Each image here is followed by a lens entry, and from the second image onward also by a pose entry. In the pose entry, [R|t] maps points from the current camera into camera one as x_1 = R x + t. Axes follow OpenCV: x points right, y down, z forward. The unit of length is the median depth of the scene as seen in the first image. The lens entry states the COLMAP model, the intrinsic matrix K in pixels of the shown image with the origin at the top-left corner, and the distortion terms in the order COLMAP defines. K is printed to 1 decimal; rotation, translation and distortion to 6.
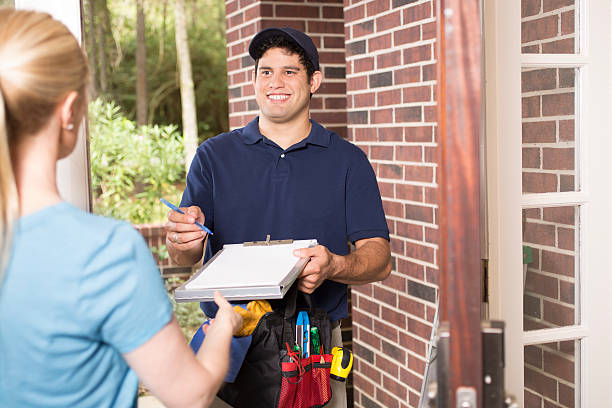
lens RADIAL K [[866.4, 0, 306.0], [0, 866.4, 204.0], [0, 0, 1]] dist [-0.018771, 0.095753]
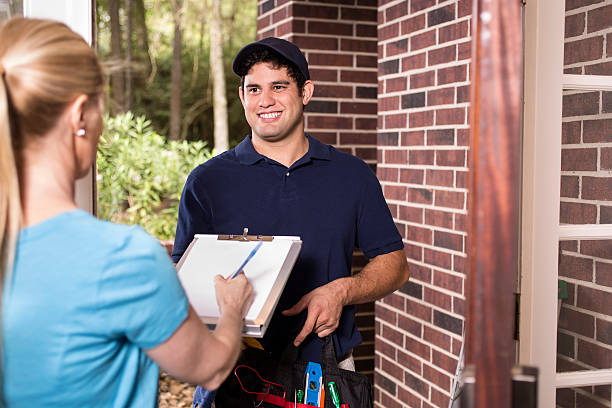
lens RADIAL K [[866.4, 0, 306.0], [0, 866.4, 204.0], [0, 0, 1]] dist [-0.018771, 0.095753]
pose [[0.998647, 0.037392, -0.036143, 0.006571], [-0.038291, 0.998966, -0.024514, -0.000221], [0.035189, 0.025865, 0.999046, 0.037259]]
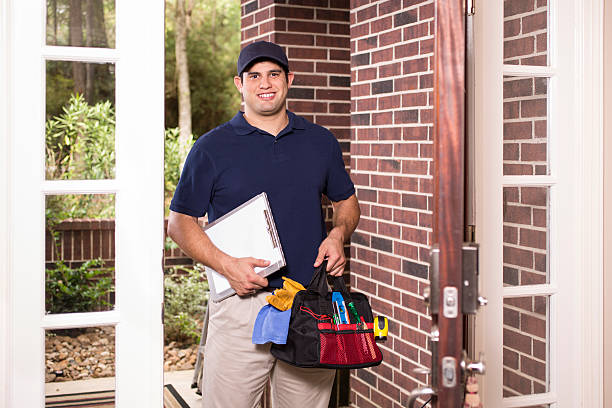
lens RADIAL K [[862.9, 0, 305.6], [0, 862.9, 140.0], [0, 0, 1]] dist [-0.010031, -0.017903]
pose [[0.999228, 0.031186, 0.023909, -0.043602], [-0.028882, 0.995405, -0.091298, 0.037067], [-0.026646, 0.090537, 0.995537, -0.148968]]
